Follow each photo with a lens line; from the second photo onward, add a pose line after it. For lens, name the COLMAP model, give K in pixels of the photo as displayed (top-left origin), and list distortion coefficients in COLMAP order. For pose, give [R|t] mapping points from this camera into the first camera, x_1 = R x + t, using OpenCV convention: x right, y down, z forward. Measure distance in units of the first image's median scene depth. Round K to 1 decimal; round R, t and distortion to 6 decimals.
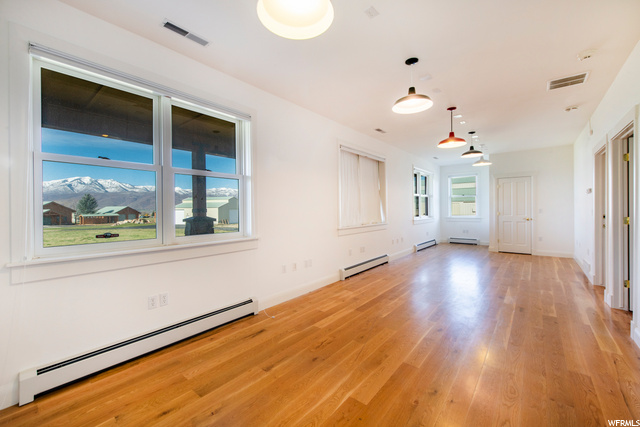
lens RADIAL K [[261.7, 0, 320.5], [0, 261.7, 211.1], [0, 0, 1]] dist [0.002224, 0.000069]
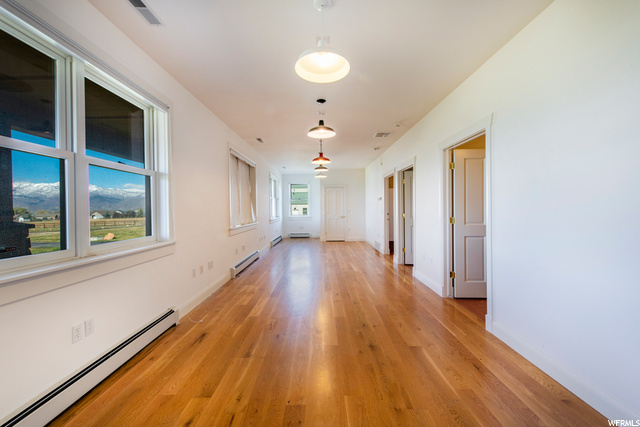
lens RADIAL K [[255.9, 0, 322.1], [0, 255.9, 210.4], [0, 0, 1]] dist [0.000472, -0.000285]
pose [[0.766439, -0.002856, 0.642311, -0.420779], [0.007942, 0.999956, -0.005031, 0.002497], [-0.642269, 0.008957, 0.766427, -0.016808]]
